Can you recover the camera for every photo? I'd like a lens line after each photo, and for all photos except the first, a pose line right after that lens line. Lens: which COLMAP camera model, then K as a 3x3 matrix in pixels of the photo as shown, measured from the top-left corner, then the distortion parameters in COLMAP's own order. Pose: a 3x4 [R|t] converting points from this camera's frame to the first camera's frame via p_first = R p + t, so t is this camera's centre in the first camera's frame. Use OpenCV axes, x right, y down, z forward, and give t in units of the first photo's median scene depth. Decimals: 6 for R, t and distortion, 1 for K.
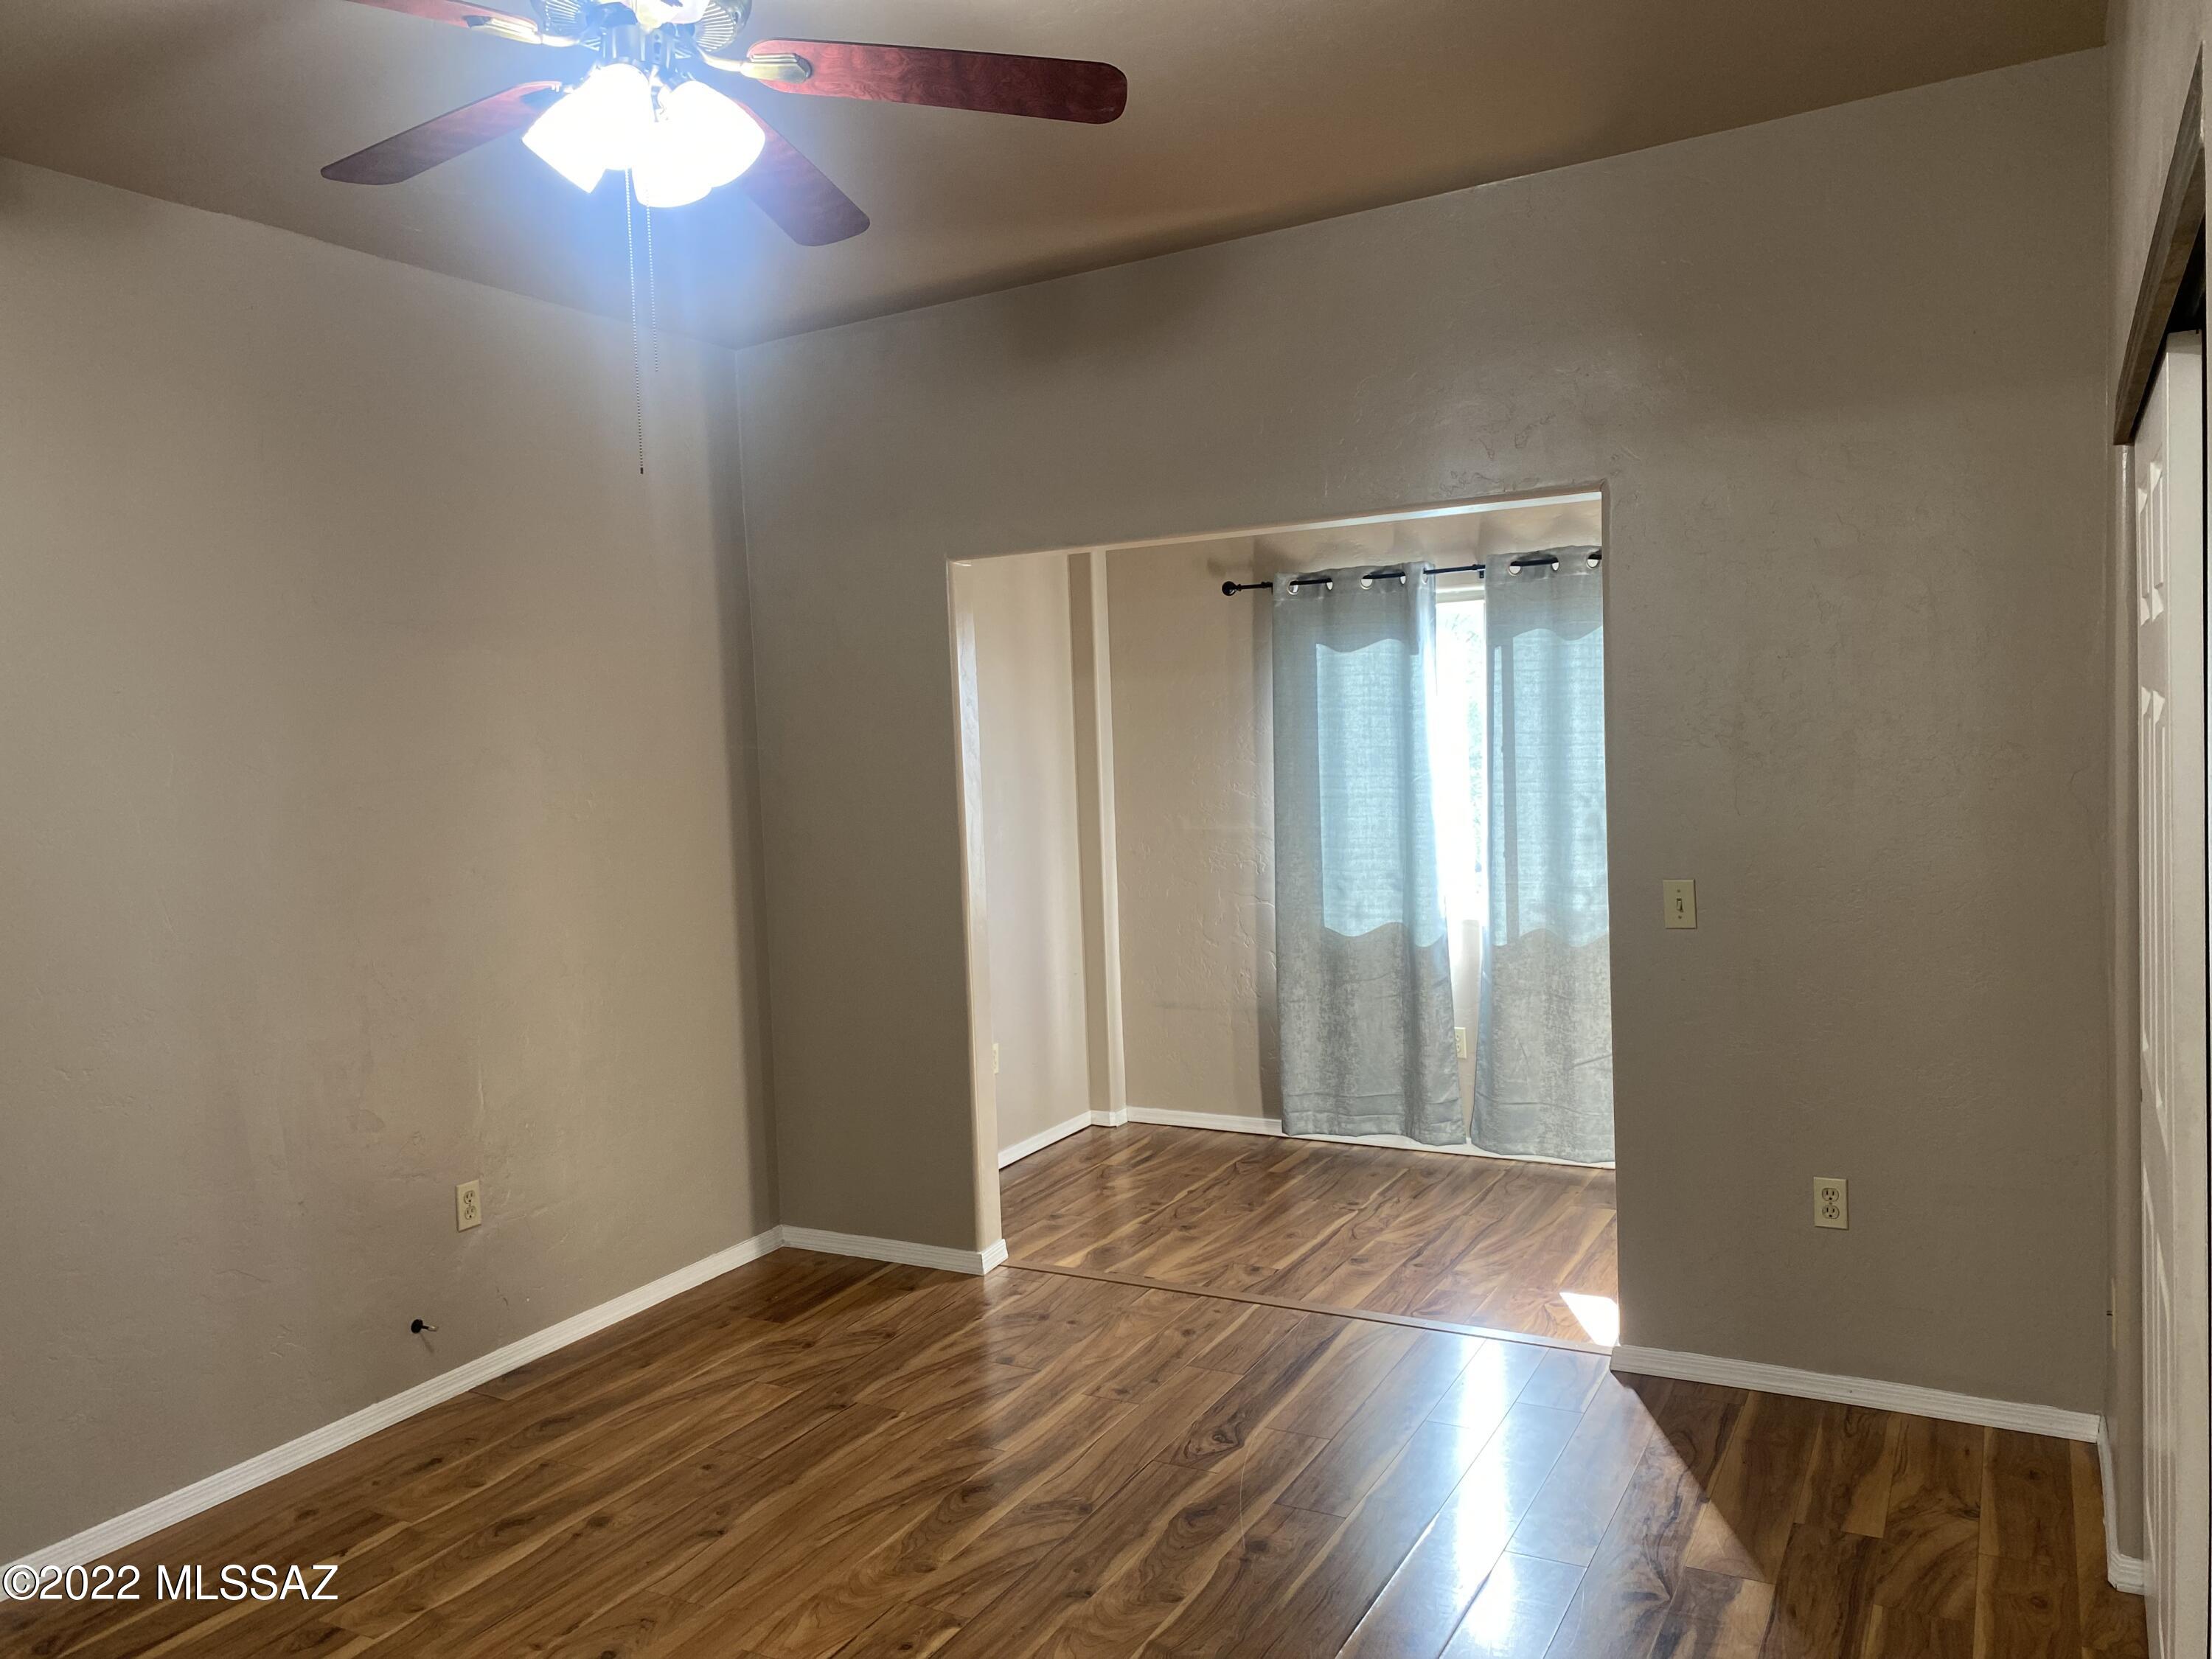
lens RADIAL K [[1674.5, 0, 1106.0], [0, 1674.5, 829.5], [0, 0, 1]] dist [0.035589, -0.058352]
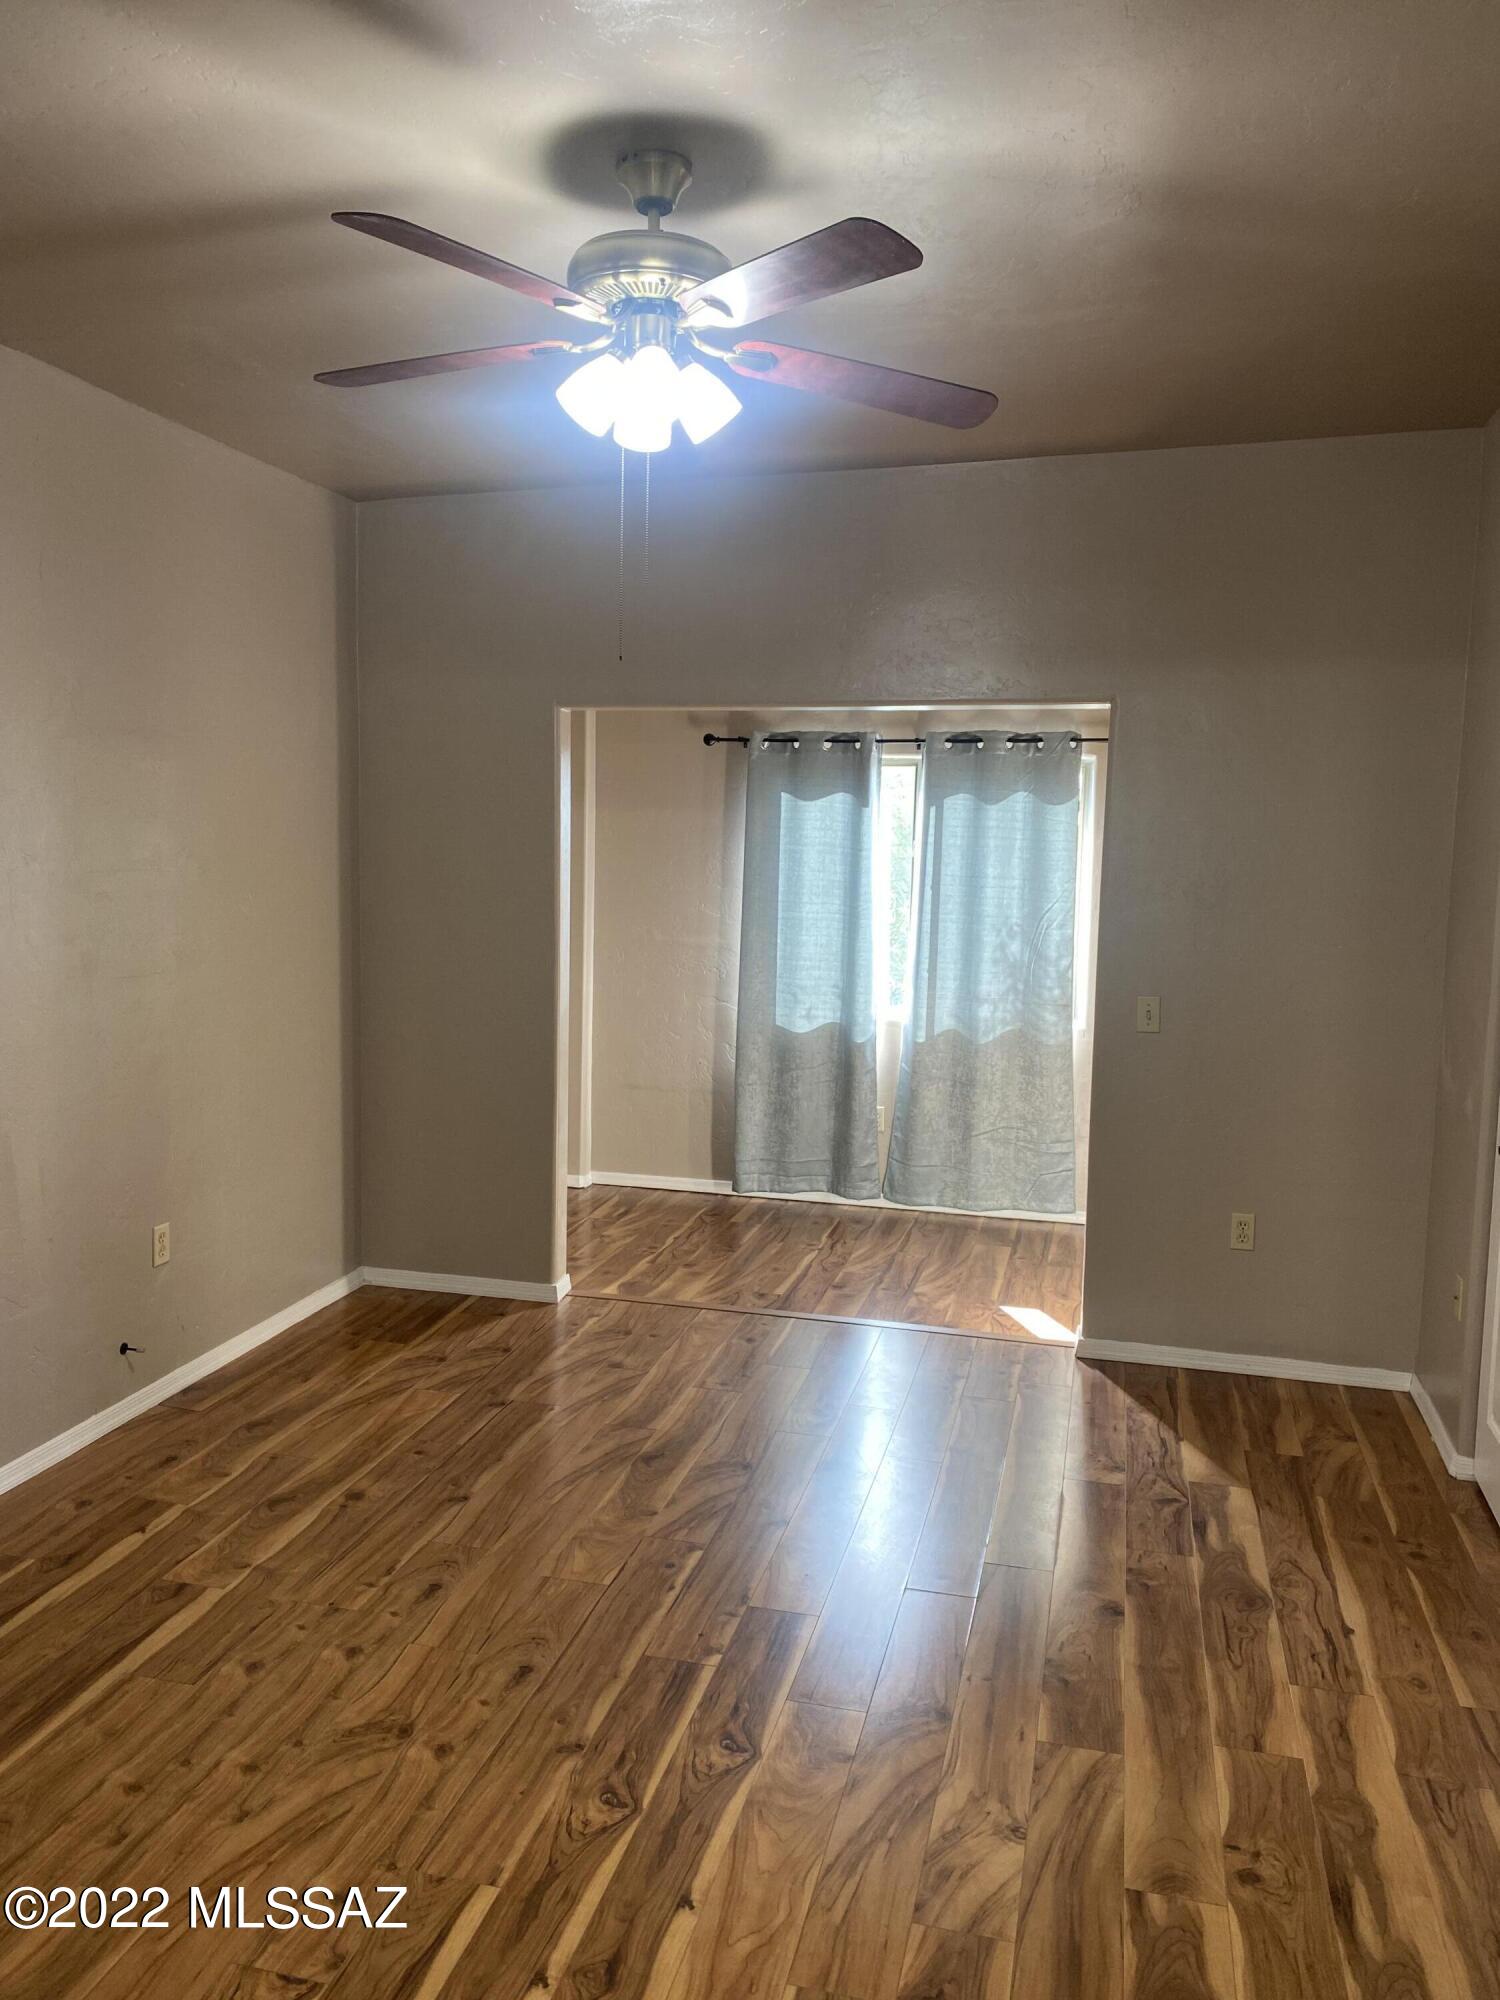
lens RADIAL K [[1500.5, 0, 750.0], [0, 1500.5, 1000.0], [0, 0, 1]] dist [0.067196, -0.177686]
pose [[0.966291, 0.032800, 0.255356, -0.217469], [-0.043468, 0.998397, 0.036247, 0.001905], [-0.253758, -0.046125, 0.966167, -0.073064]]
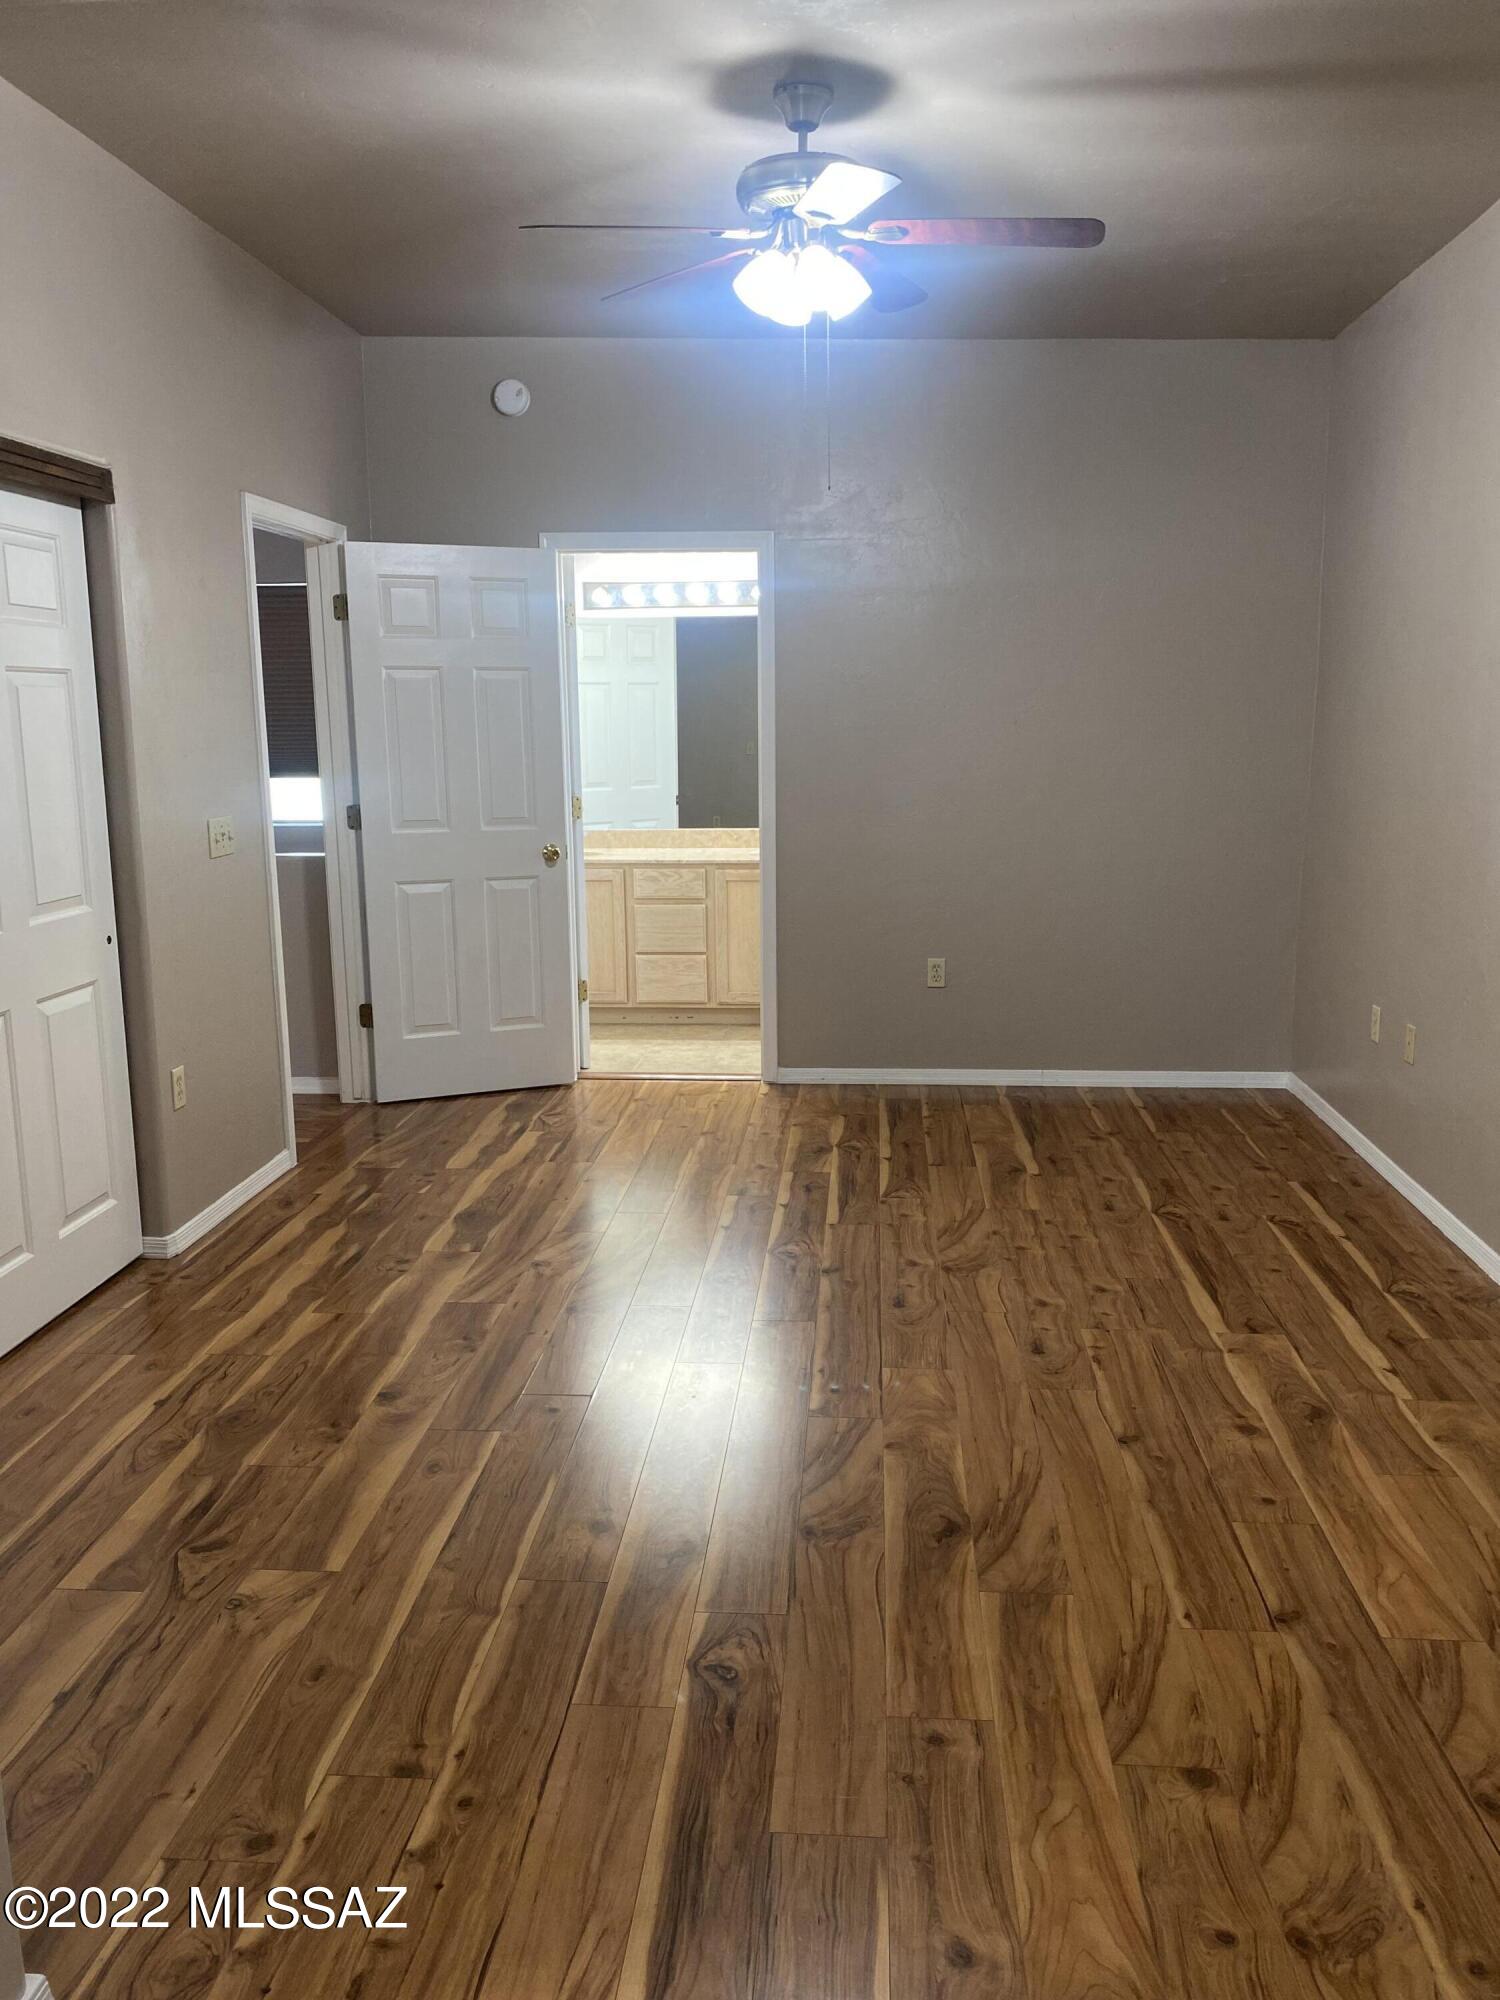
lens RADIAL K [[1514.0, 0, 750.0], [0, 1514.0, 1000.0], [0, 0, 1]] dist [0.035589, -0.058352]
pose [[-0.914490, 0.120971, -0.386100, 0.200916], [0.019565, 0.966363, 0.256436, -0.052733], [0.404135, 0.226954, -0.886097, 1.121065]]
